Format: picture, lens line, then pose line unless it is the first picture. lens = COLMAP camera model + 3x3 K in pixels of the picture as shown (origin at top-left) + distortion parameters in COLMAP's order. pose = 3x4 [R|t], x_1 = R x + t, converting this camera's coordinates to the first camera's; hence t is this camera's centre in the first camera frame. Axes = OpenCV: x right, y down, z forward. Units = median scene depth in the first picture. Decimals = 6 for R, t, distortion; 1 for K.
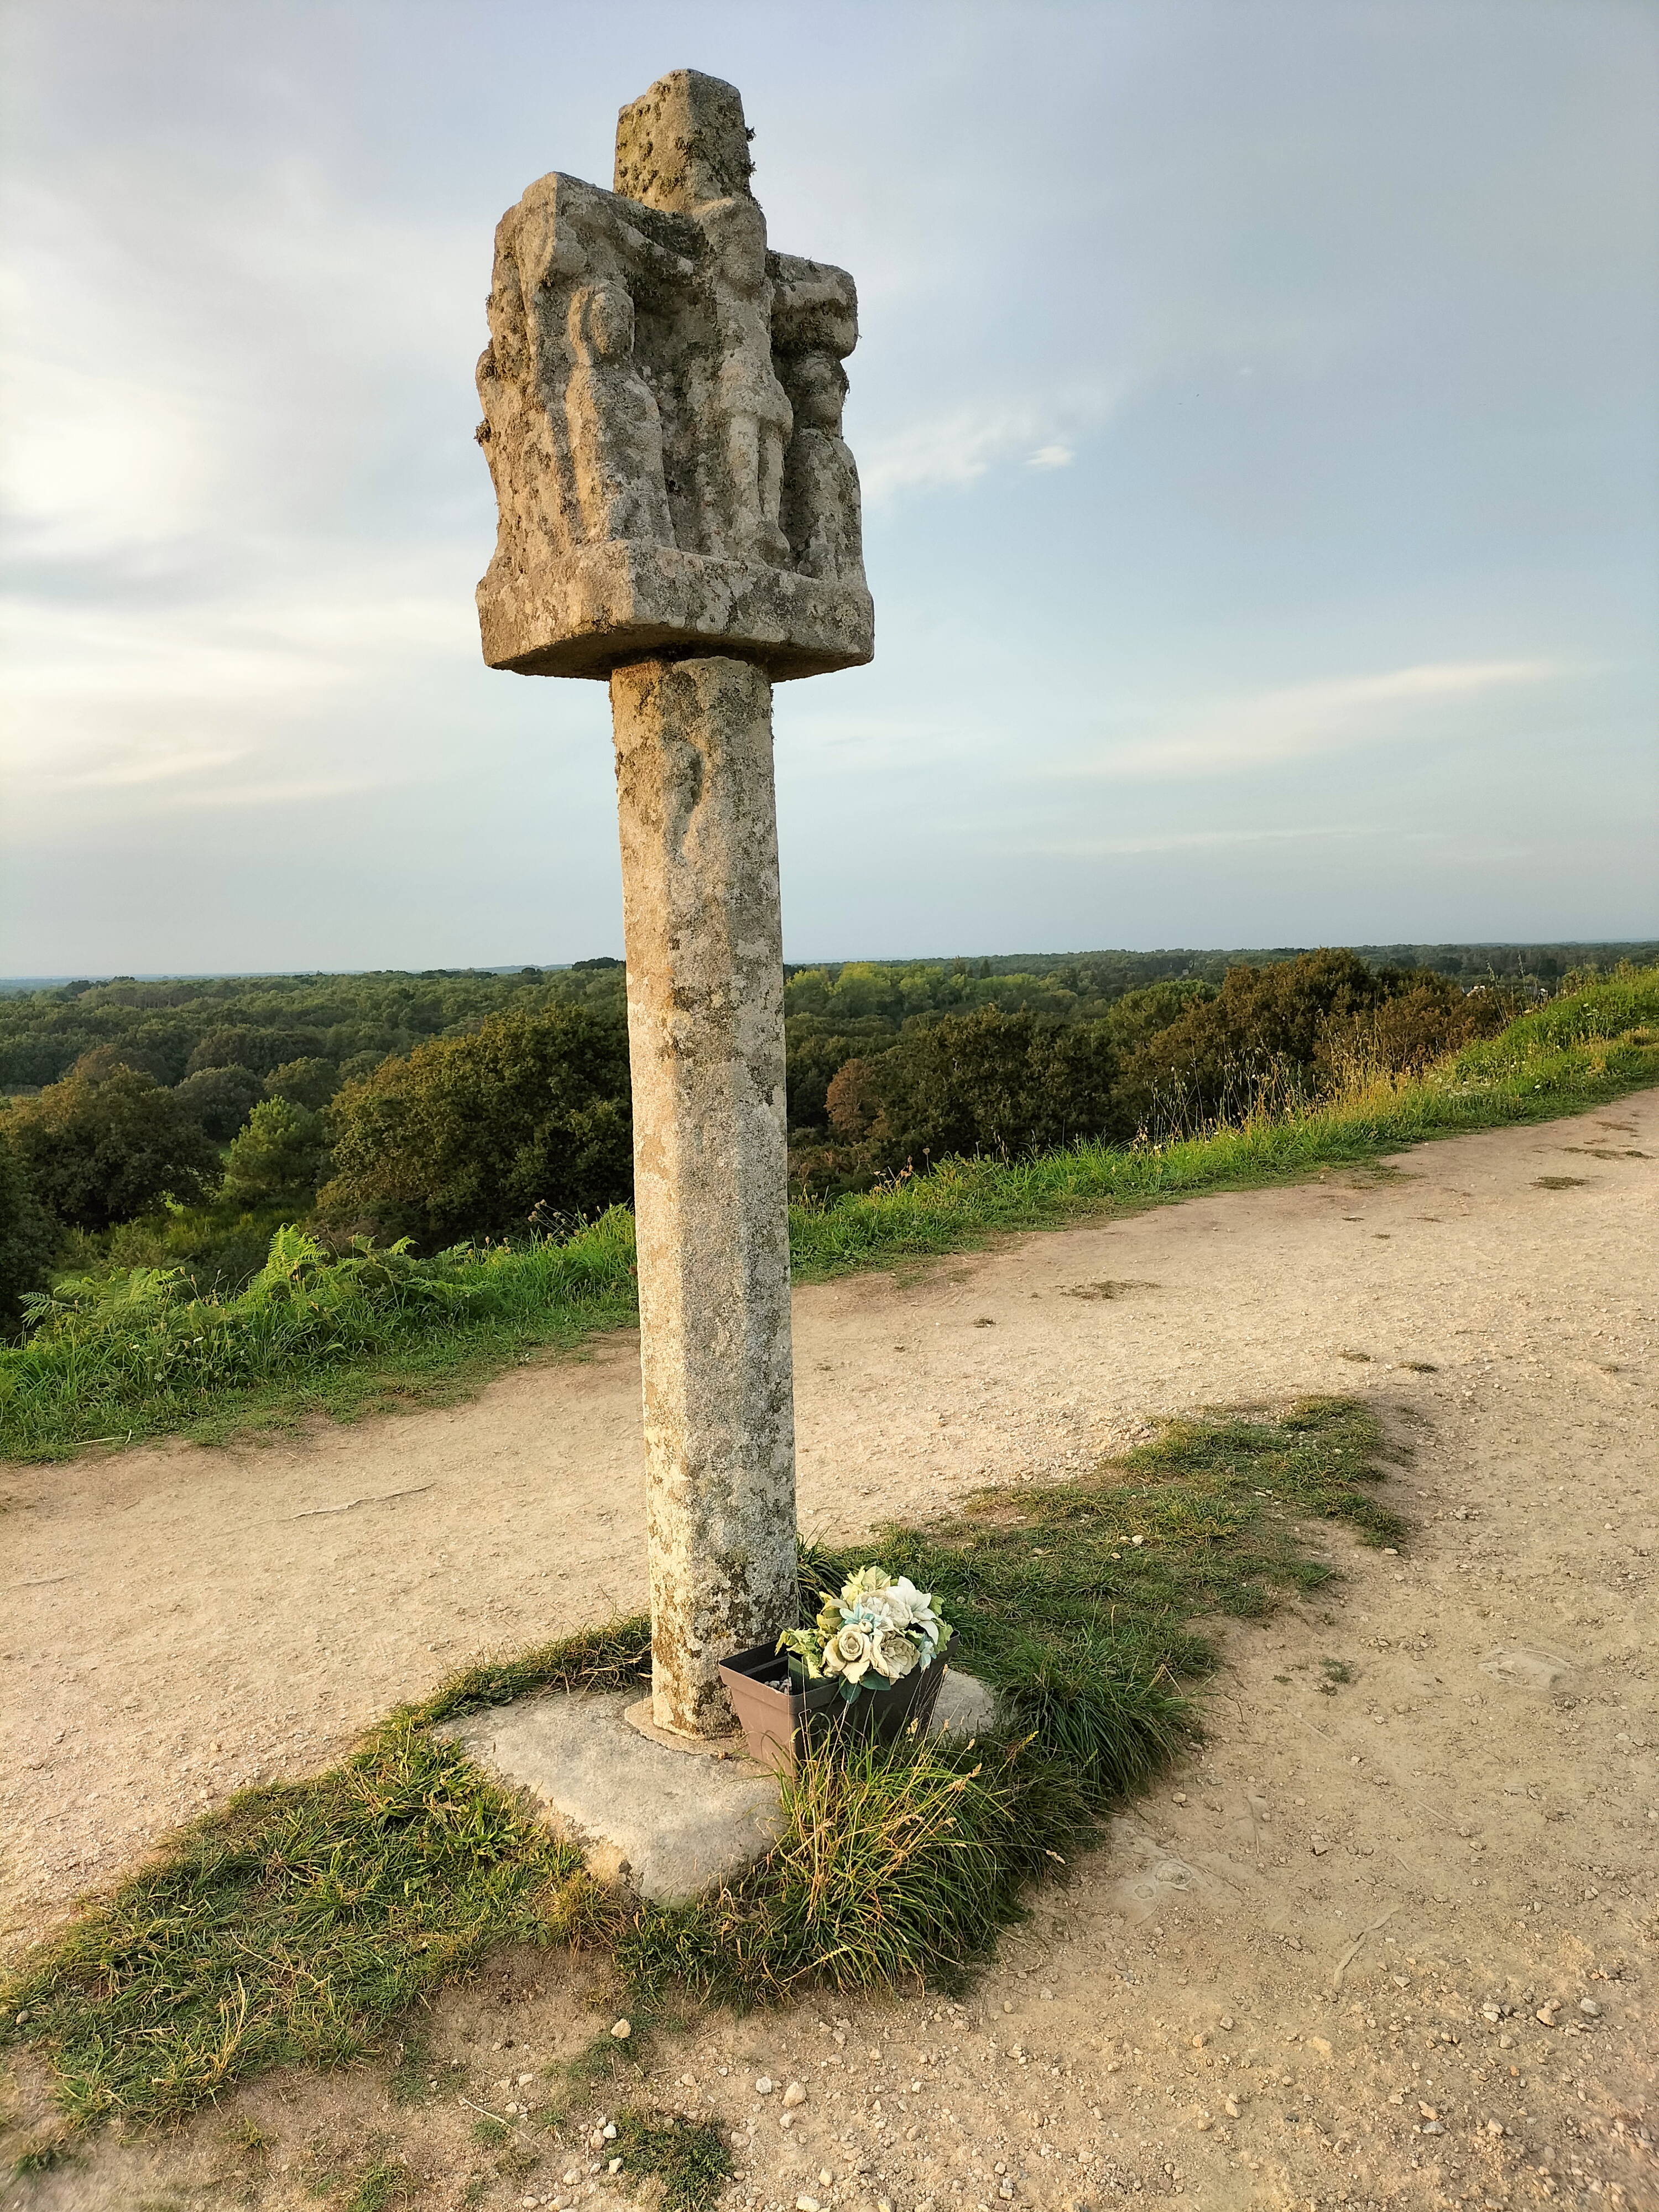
lens RADIAL K [[1465.2, 0, 836.5], [0, 1465.2, 1069.8], [0, 0, 1]] dist [0.034066, -0.005844]
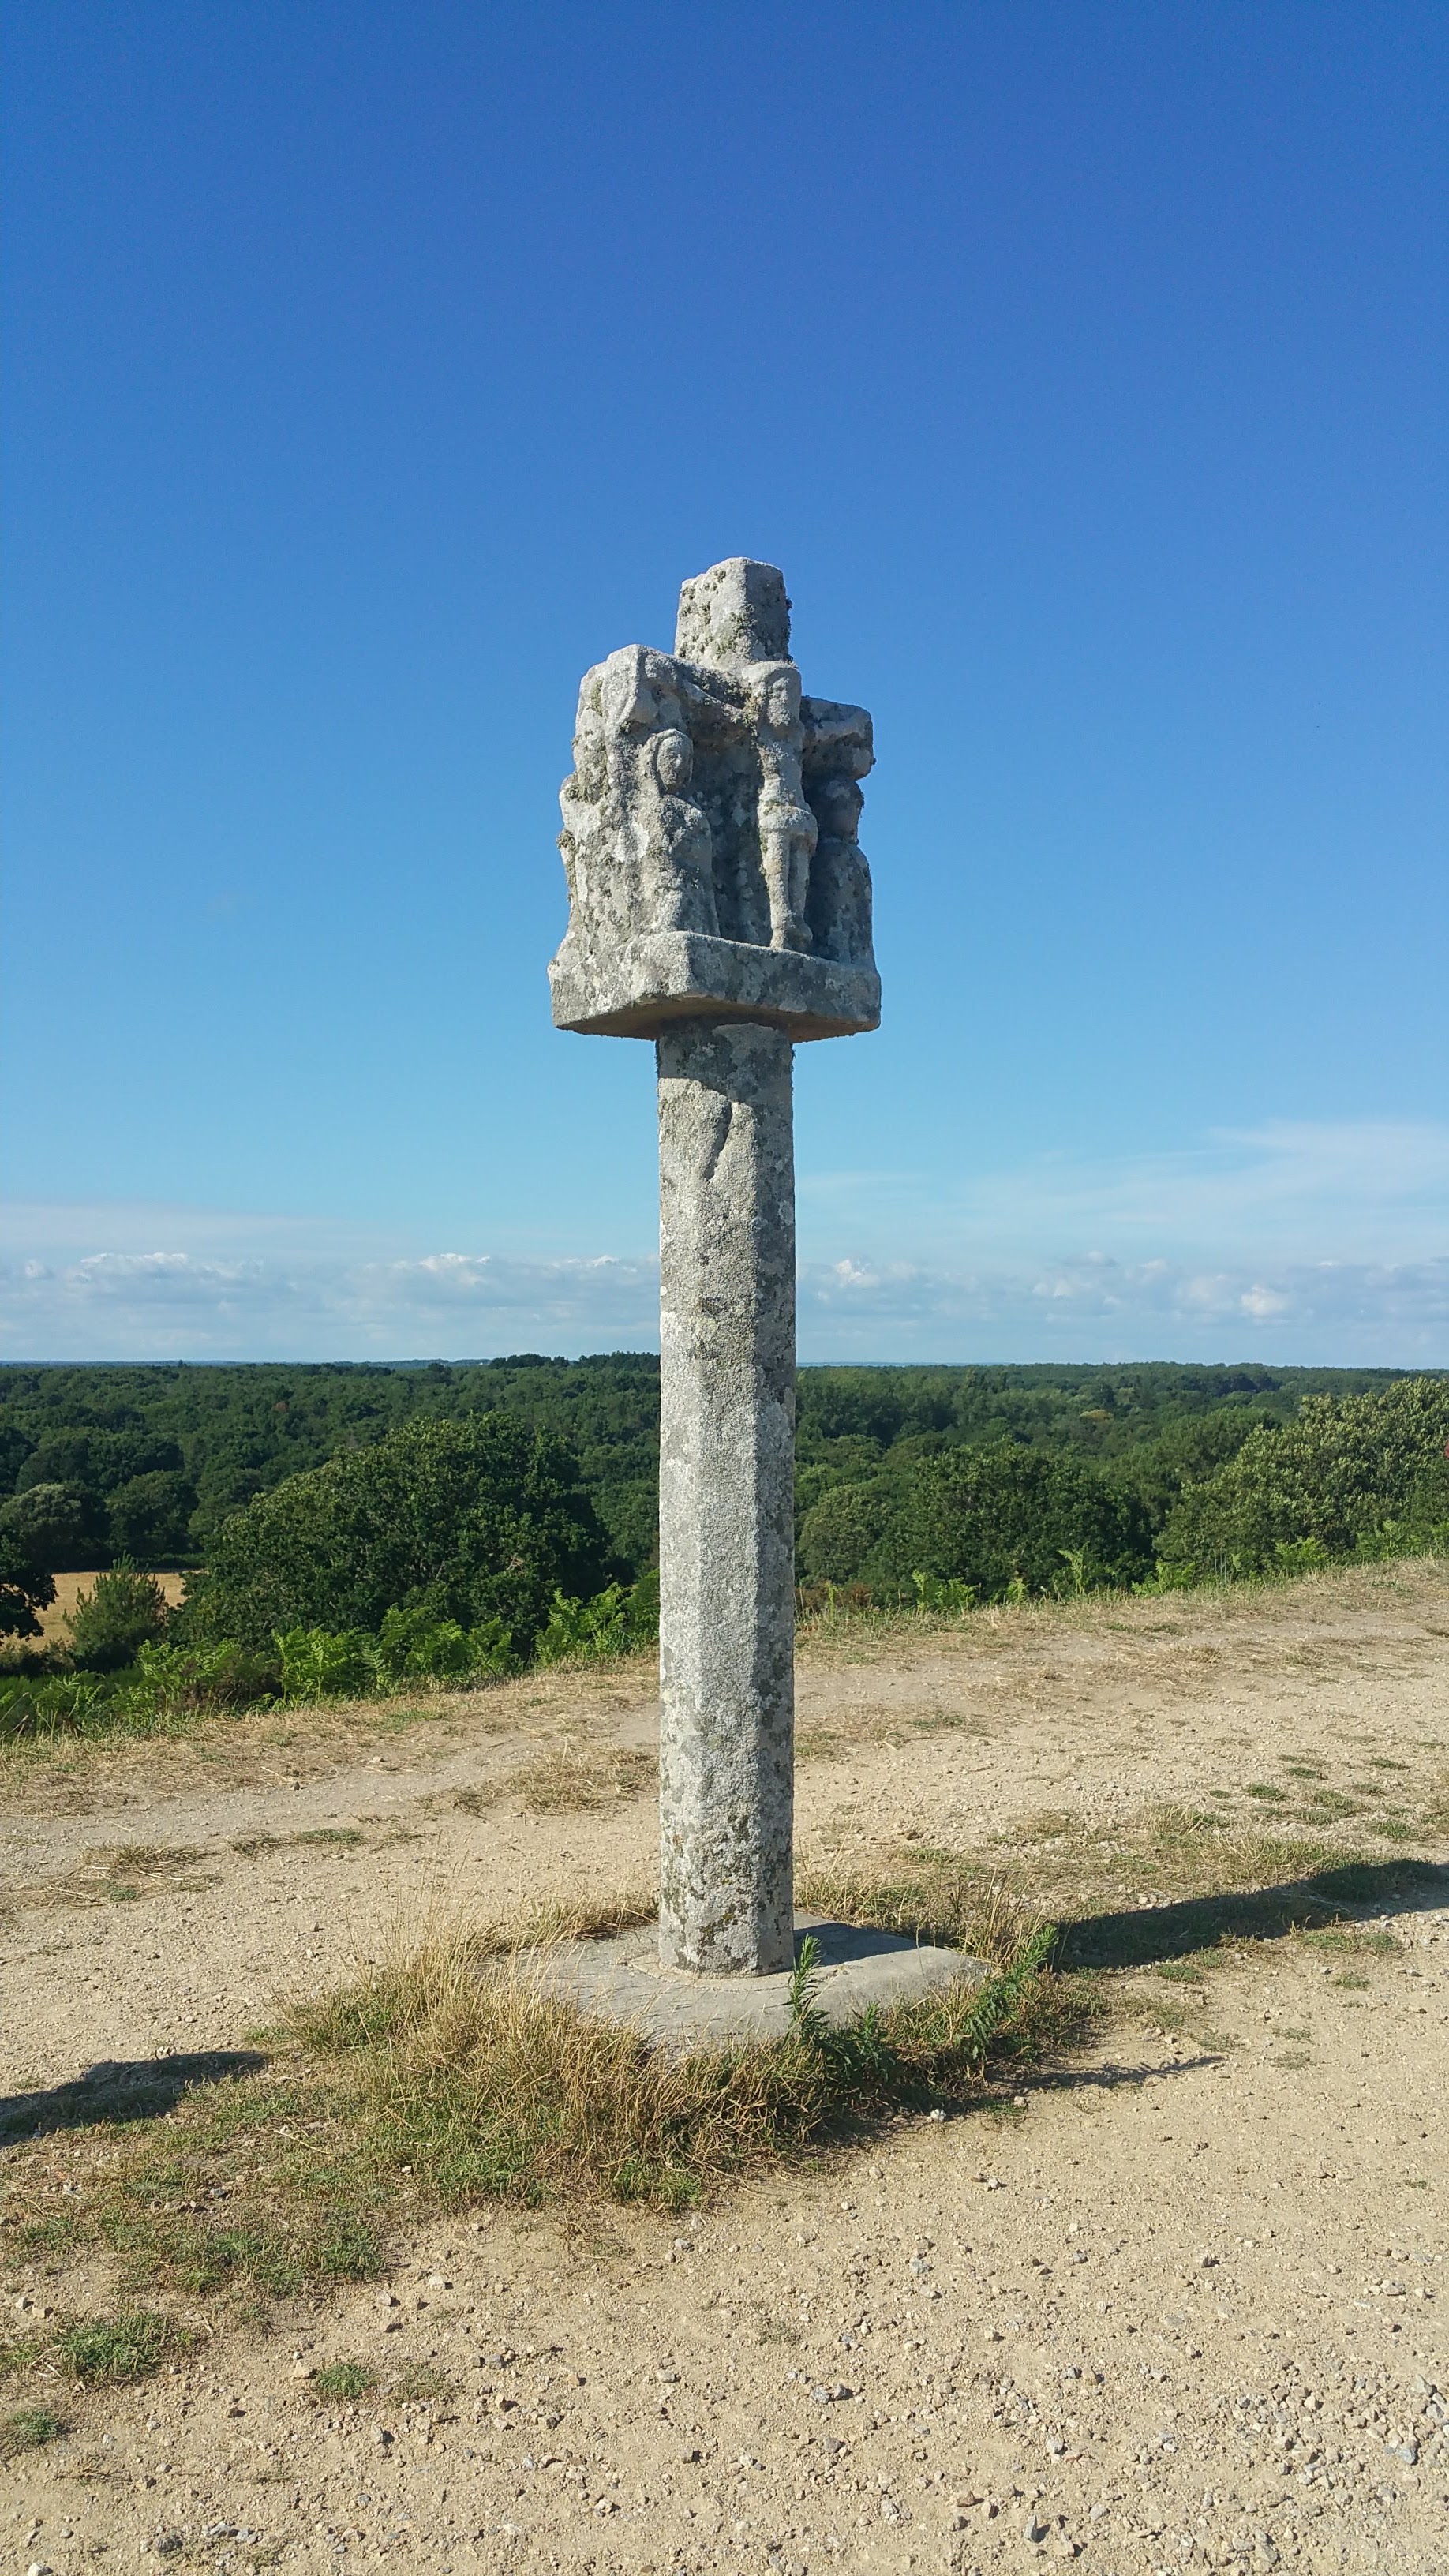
lens RADIAL K [[1758.2, 0, 719.3], [0, 1758.2, 1295.3], [0, 0, 1]] dist [0.070425, 0.001078]
pose [[0.997942, 0.025241, -0.058939, -0.015045], [-0.031783, 0.993106, -0.112828, 0.100608], [0.055685, 0.114469, 0.991865, -0.394317]]
